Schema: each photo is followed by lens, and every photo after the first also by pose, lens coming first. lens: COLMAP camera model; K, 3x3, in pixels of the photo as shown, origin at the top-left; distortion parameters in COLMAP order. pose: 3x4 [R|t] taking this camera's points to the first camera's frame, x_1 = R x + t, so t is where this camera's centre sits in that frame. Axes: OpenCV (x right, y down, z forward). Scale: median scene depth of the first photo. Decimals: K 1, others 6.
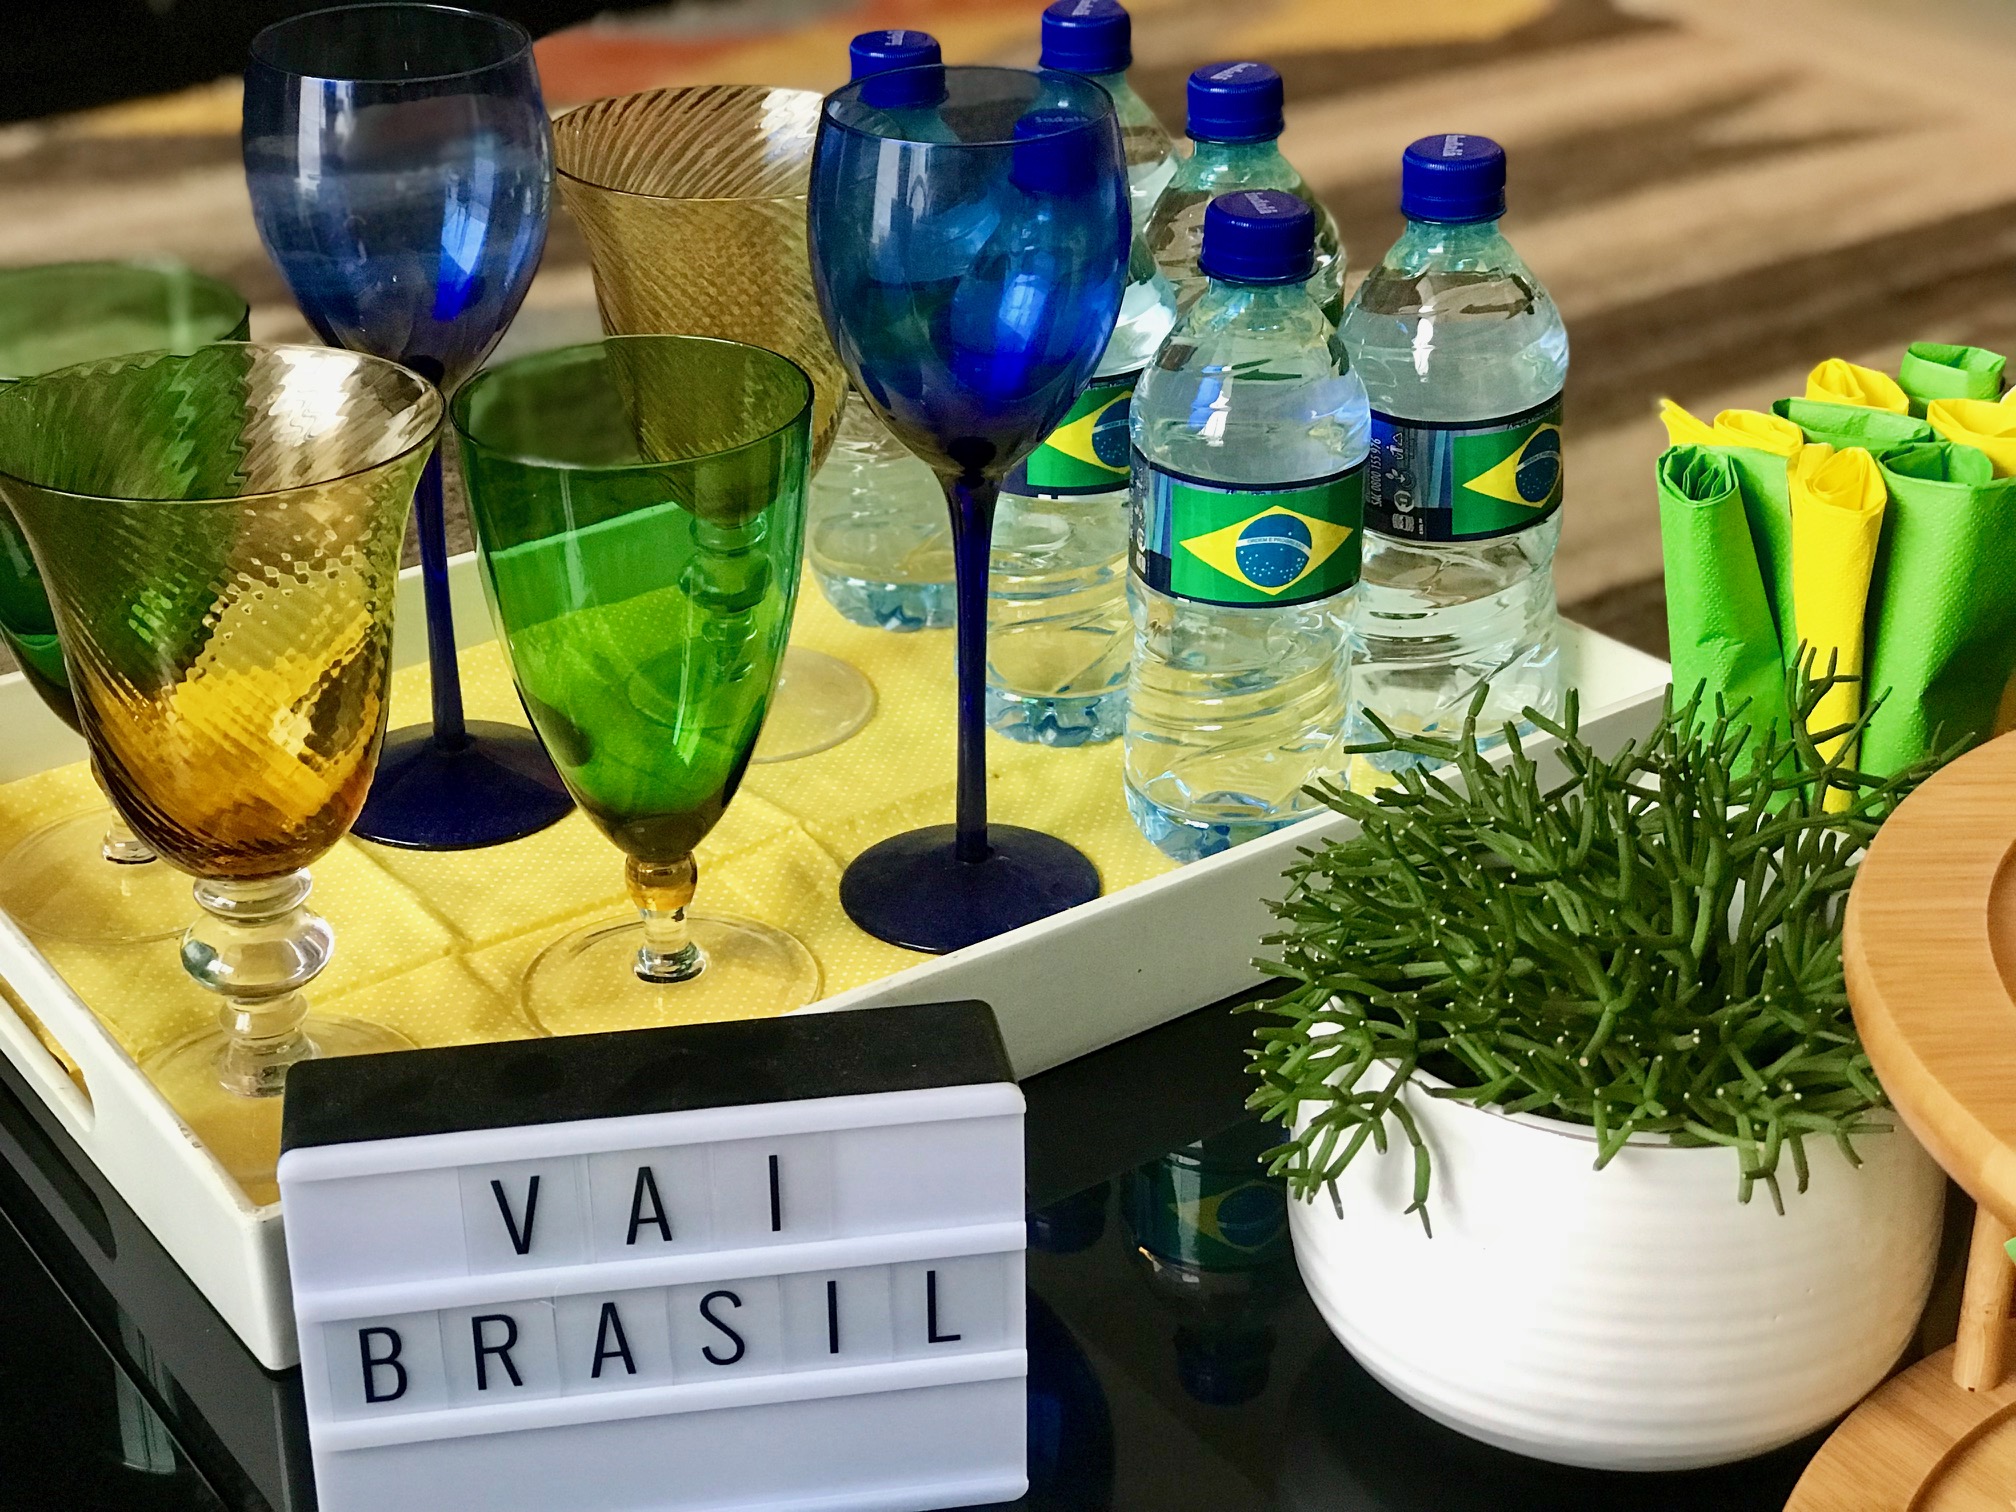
lens RADIAL K [[3344.4, 0, 995.3], [0, 3344.4, 762.0], [0, 0, 1]] dist [0.059982, 0.000000]
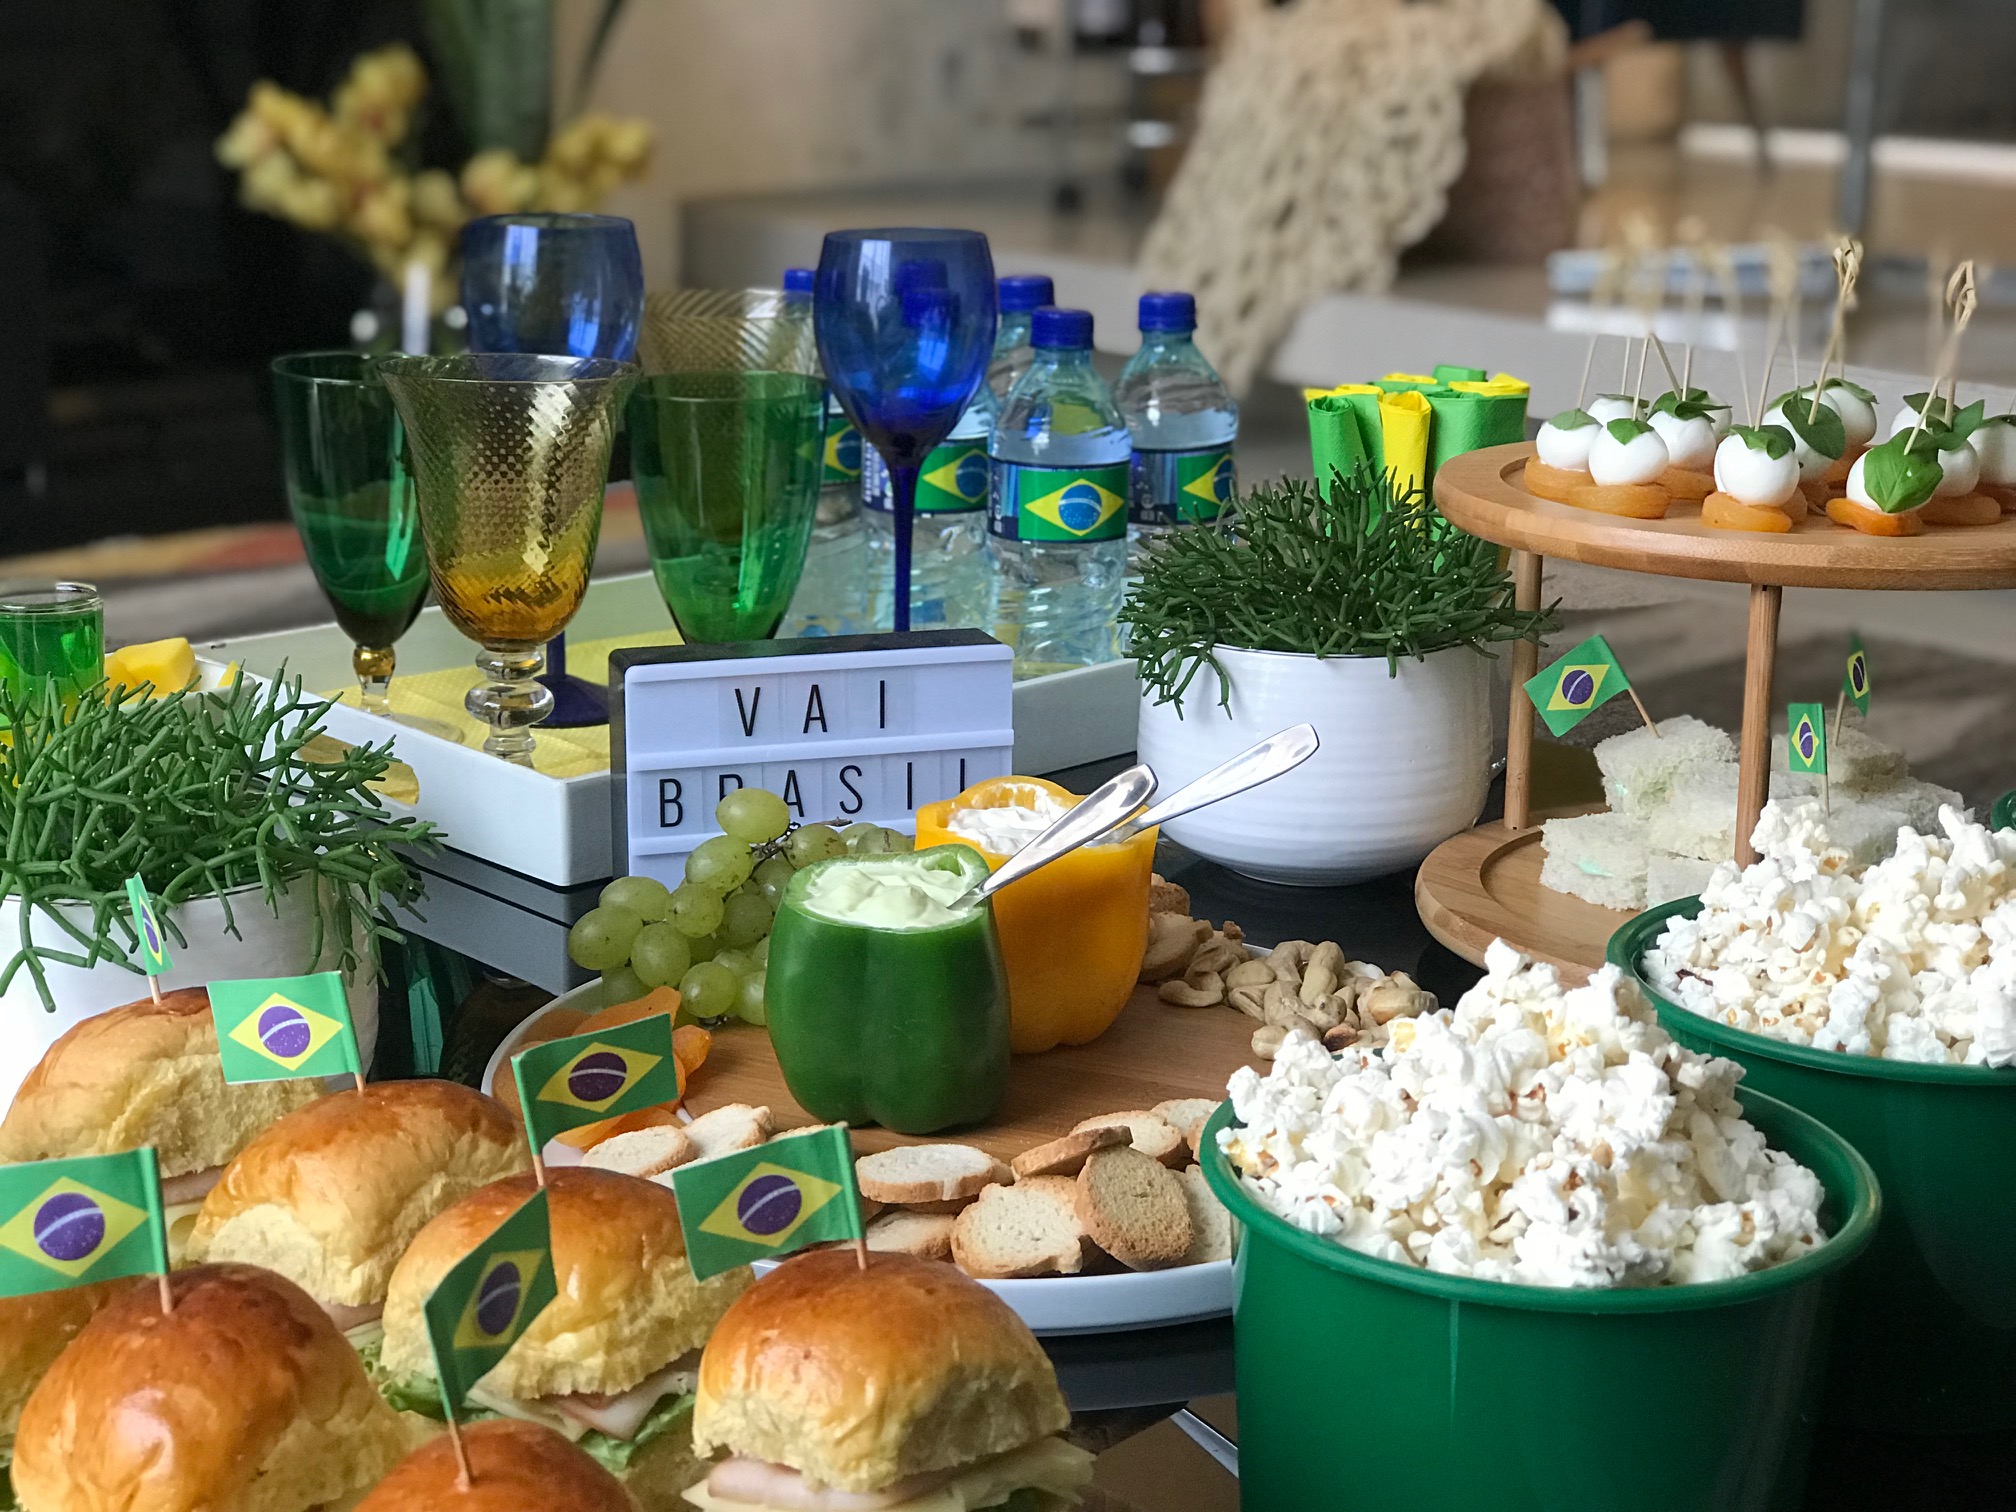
lens RADIAL K [[3344.4, 0, 994.9], [0, 3344.4, 742.0], [0, 0, 1]] dist [0.059982, 0.000000]
pose [[0.989213, -0.020119, 0.145097, -0.208092], [0.053647, 0.971464, -0.231040, 0.441938], [-0.136309, 0.236332, 0.962064, -0.594424]]
